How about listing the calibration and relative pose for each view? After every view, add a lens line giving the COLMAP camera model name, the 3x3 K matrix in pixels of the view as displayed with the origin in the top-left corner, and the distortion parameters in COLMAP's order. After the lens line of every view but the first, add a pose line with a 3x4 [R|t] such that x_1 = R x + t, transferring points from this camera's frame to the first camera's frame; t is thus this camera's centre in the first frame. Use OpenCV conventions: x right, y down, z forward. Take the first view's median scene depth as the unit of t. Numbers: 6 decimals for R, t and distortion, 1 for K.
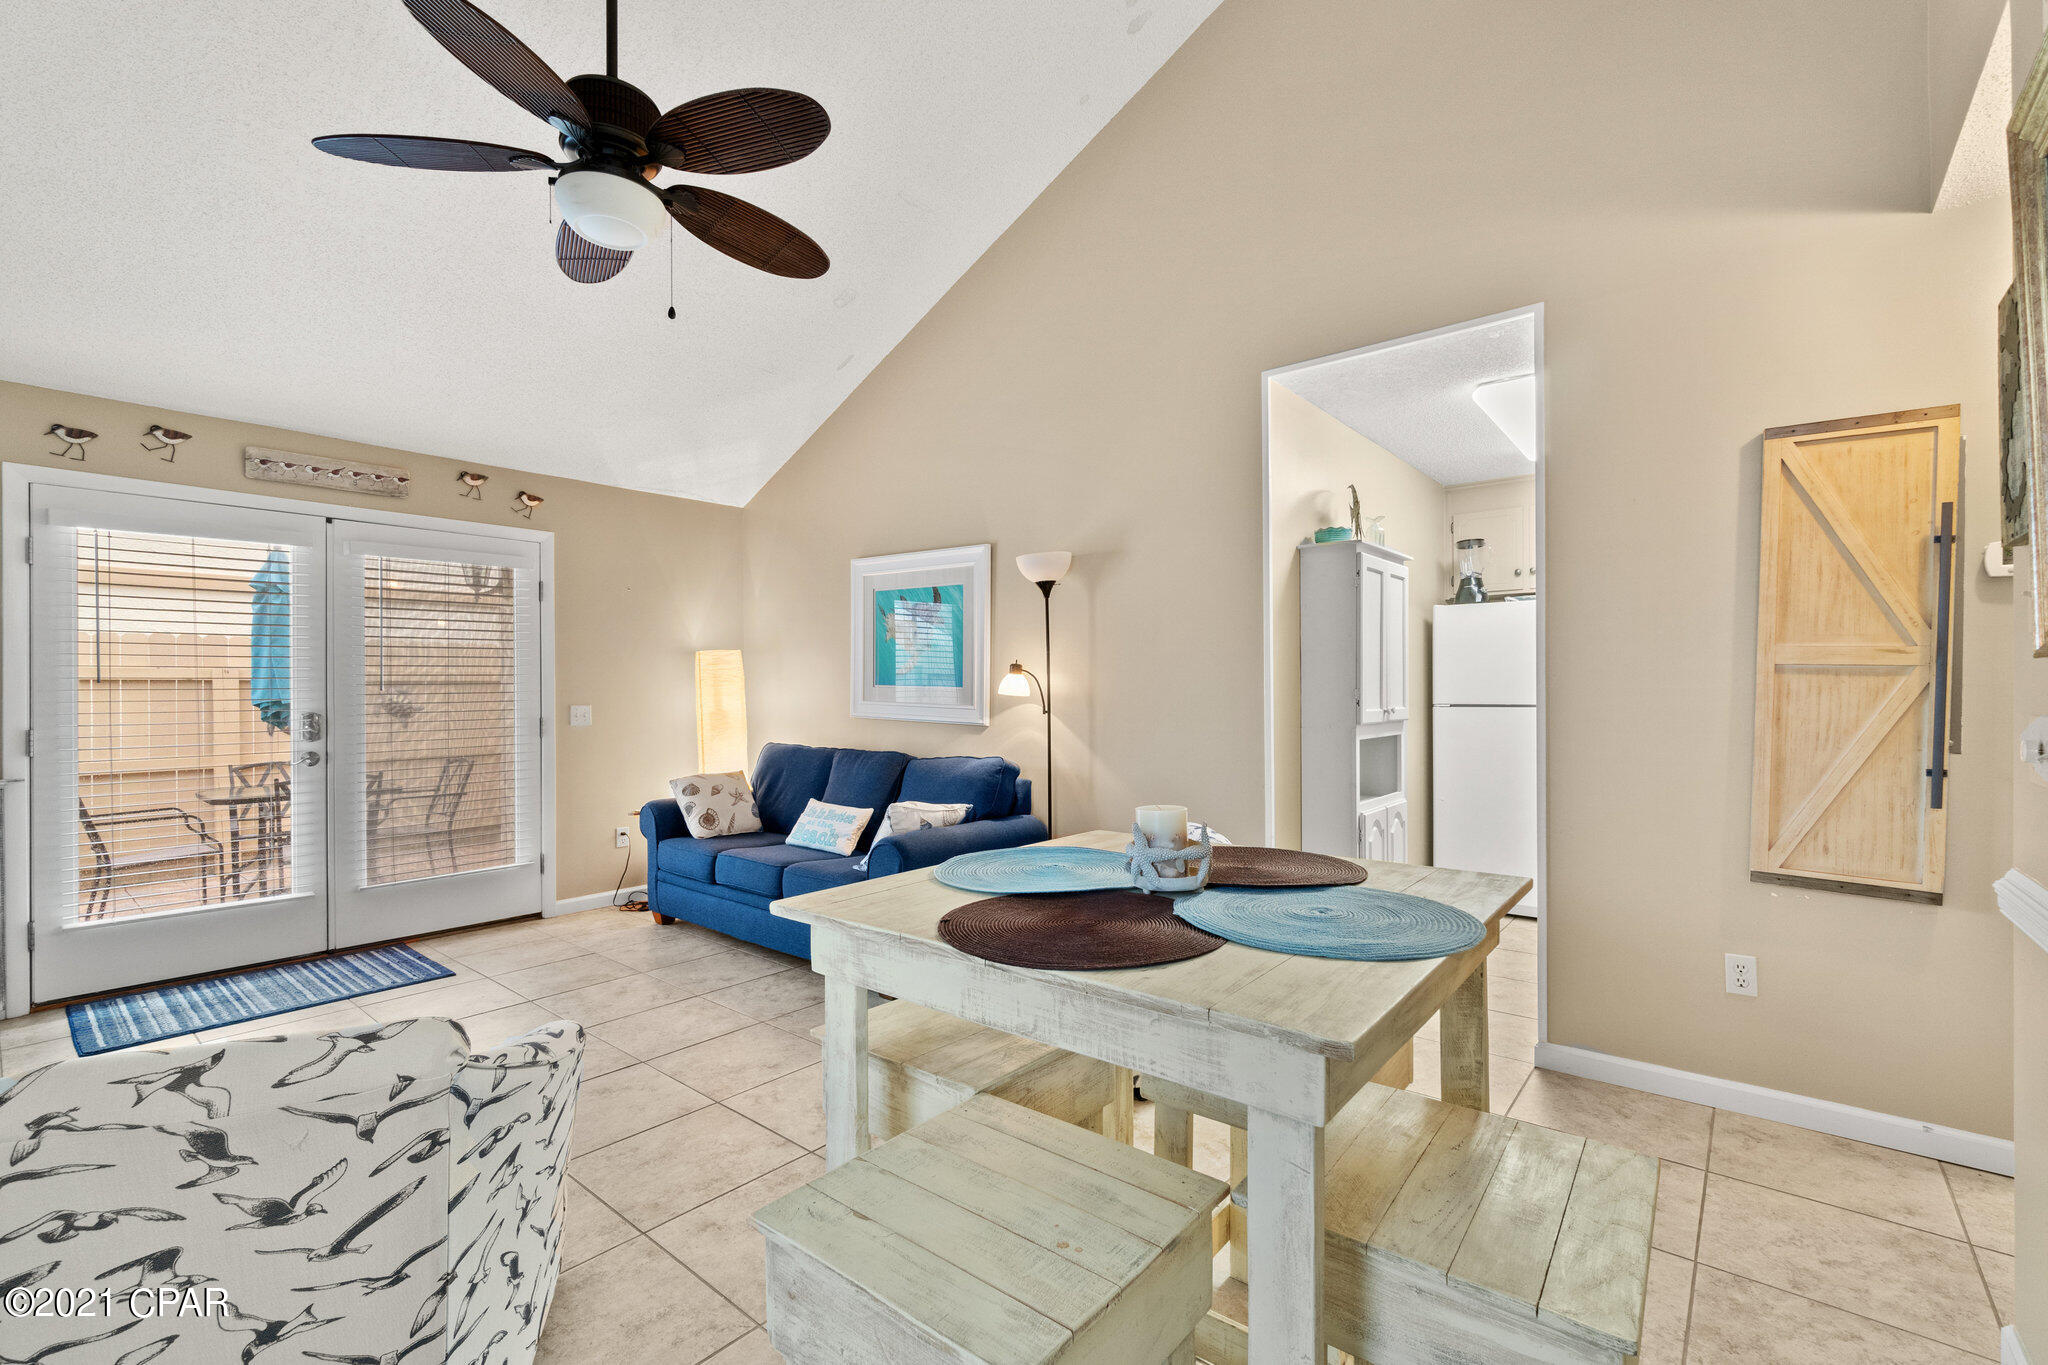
lens RADIAL K [[885.4, 0, 1031.6], [0, 885.4, 690.6], [0, 0, 1]] dist [-0.004408, 0.000972]
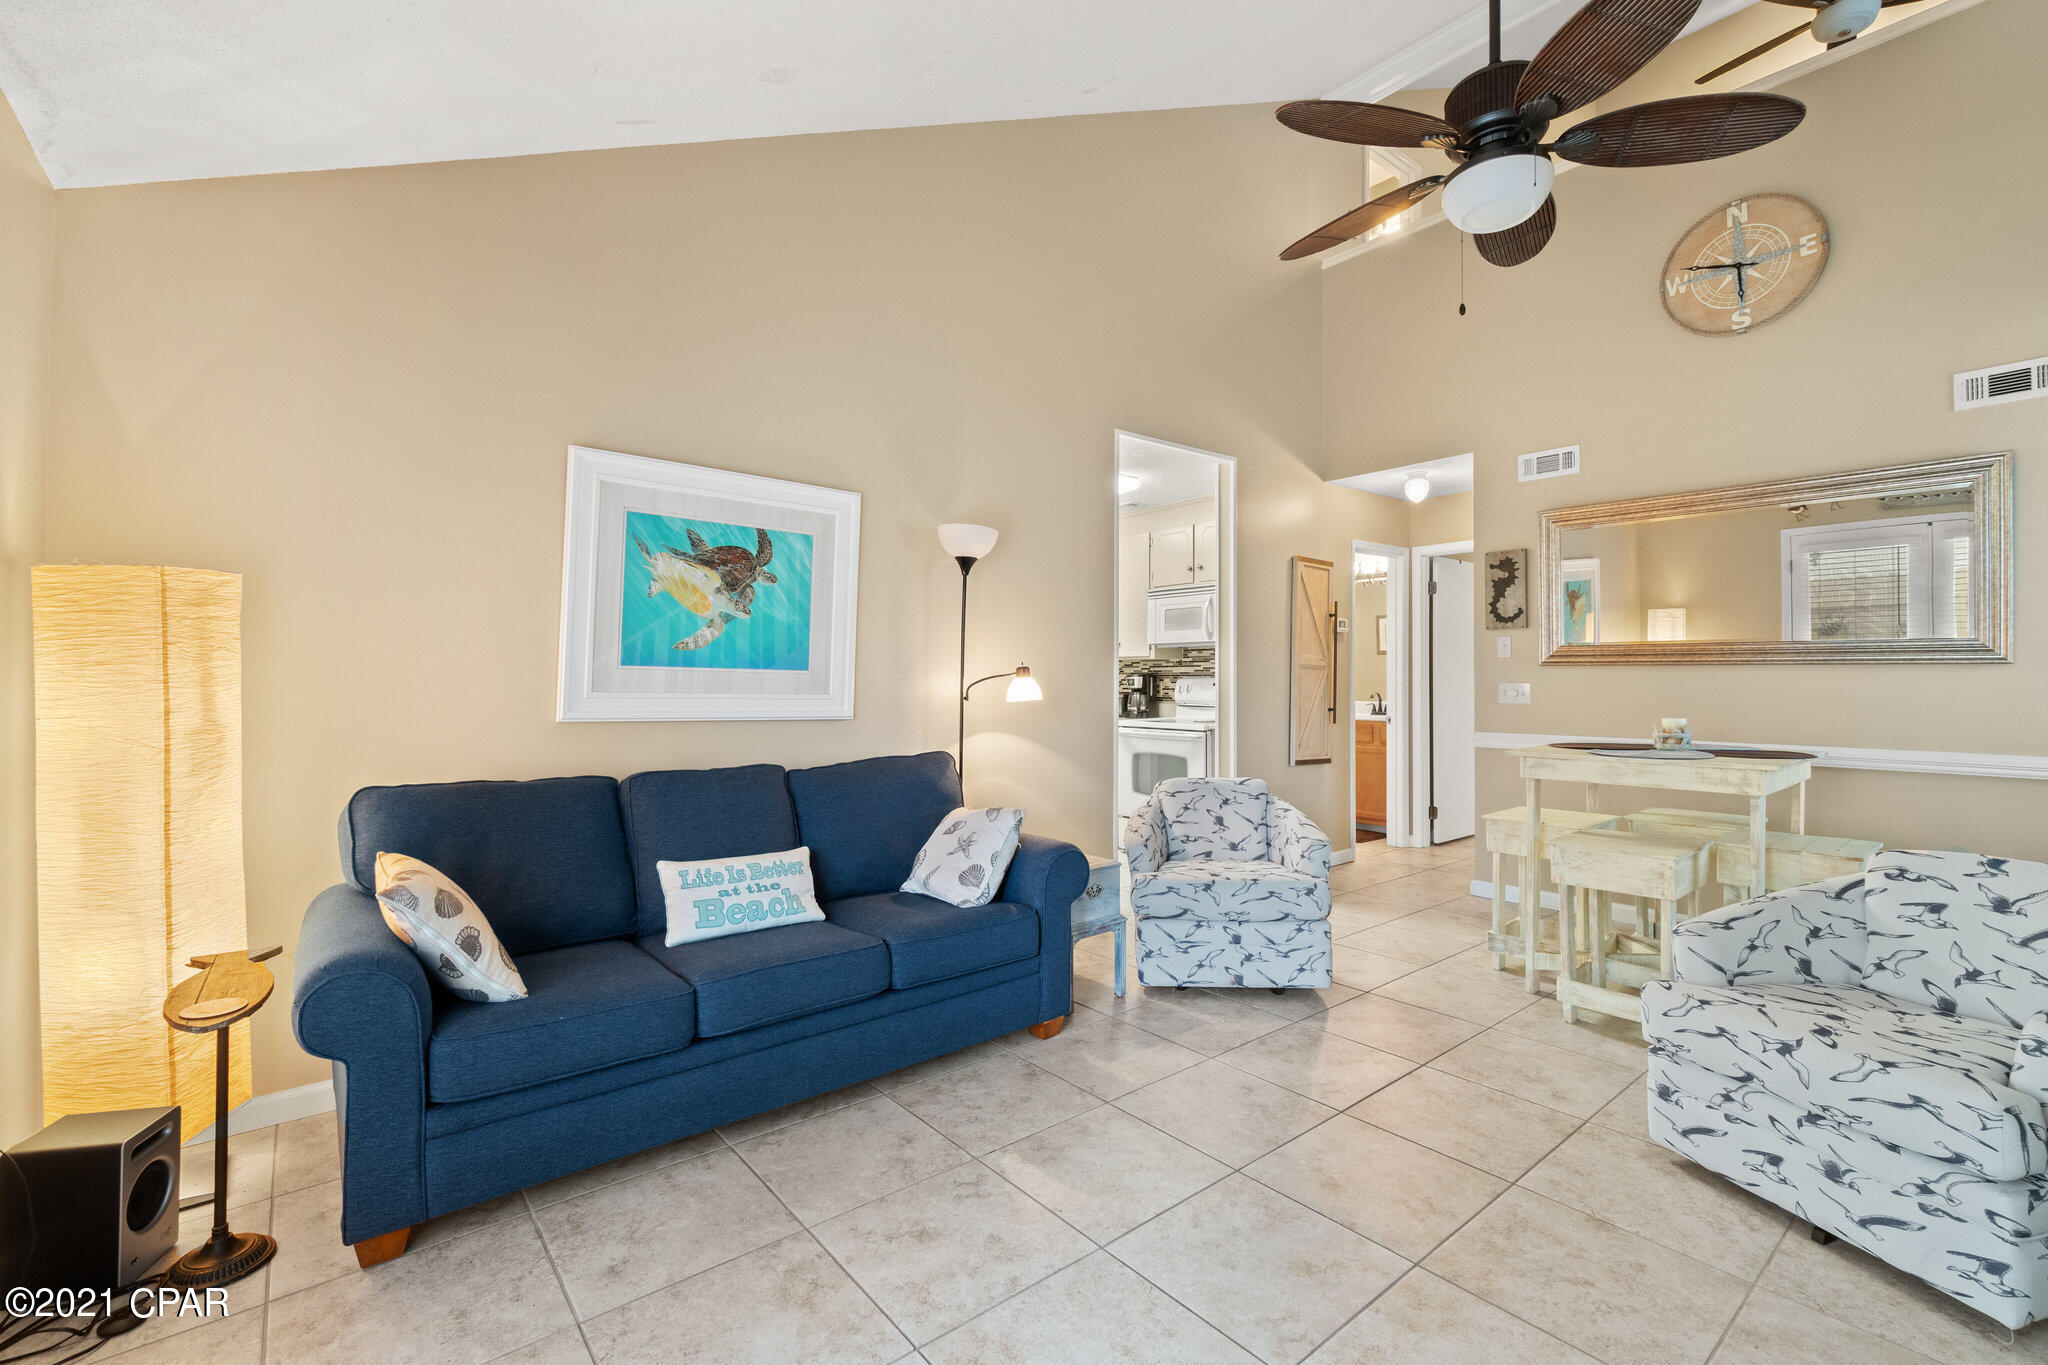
lens RADIAL K [[885.4, 0, 1029.6], [0, 885.4, 677.1], [0, 0, 1]] dist [-0.004408, 0.000972]
pose [[0.198762, 0.004368, 0.980038, -0.833670], [0.003503, 0.999981, -0.005167, 0.006830], [-0.980042, 0.004460, 0.198743, 0.708589]]
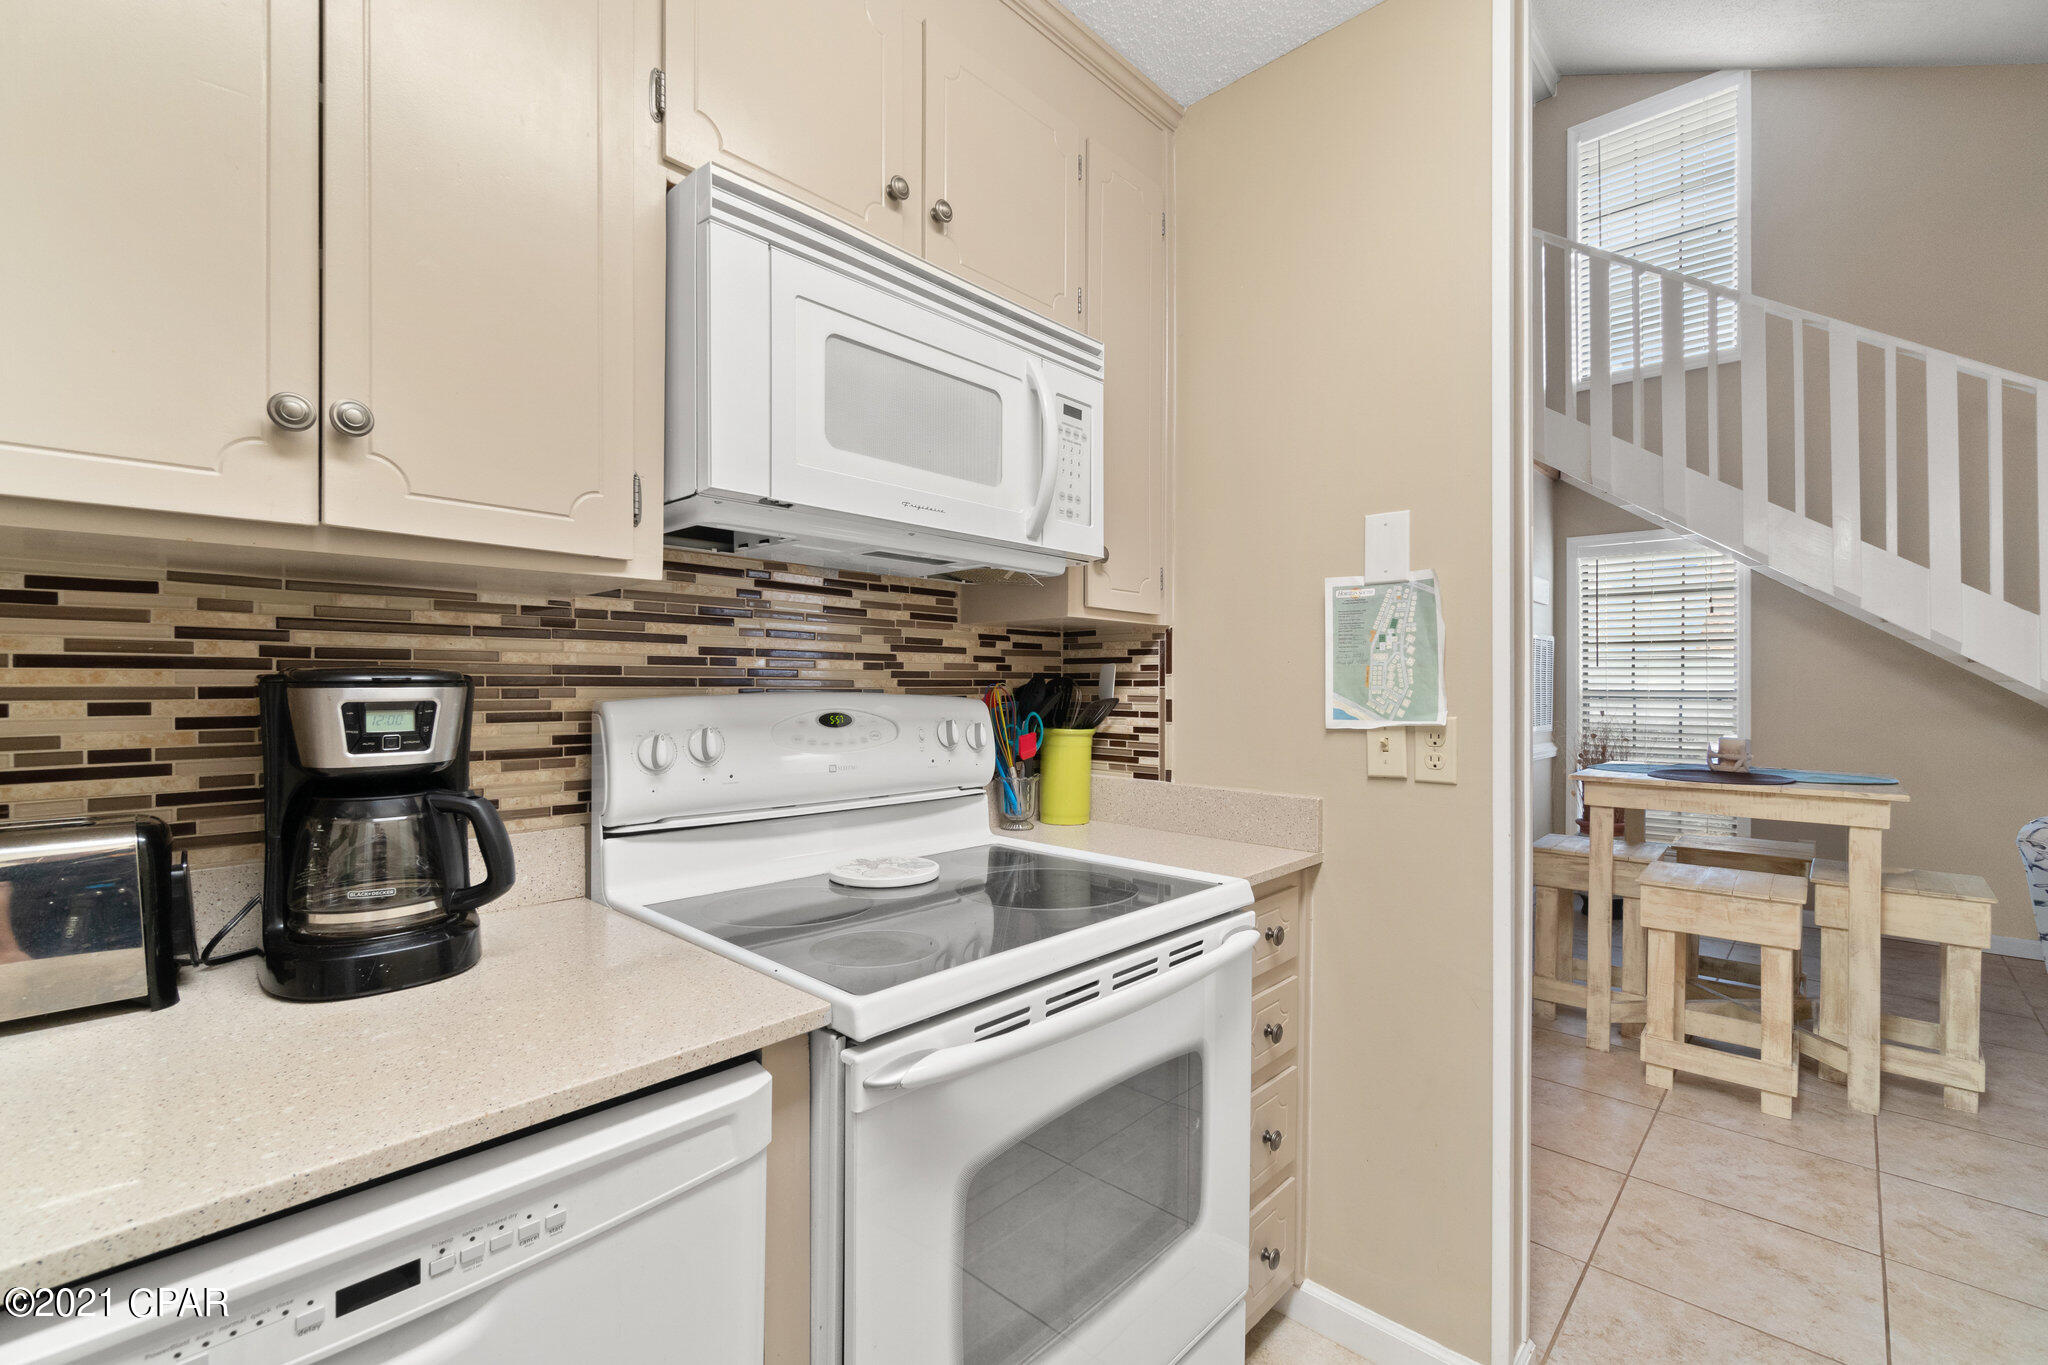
lens RADIAL K [[885.4, 0, 1023.4], [0, 885.4, 687.5], [0, 0, 1]] dist [-0.004408, 0.000972]
pose [[-0.998274, 0.001035, 0.058713, 0.576523], [0.001035, 0.999999, -0.000042, -0.000912], [-0.058713, 0.000019, -0.998275, 1.054568]]
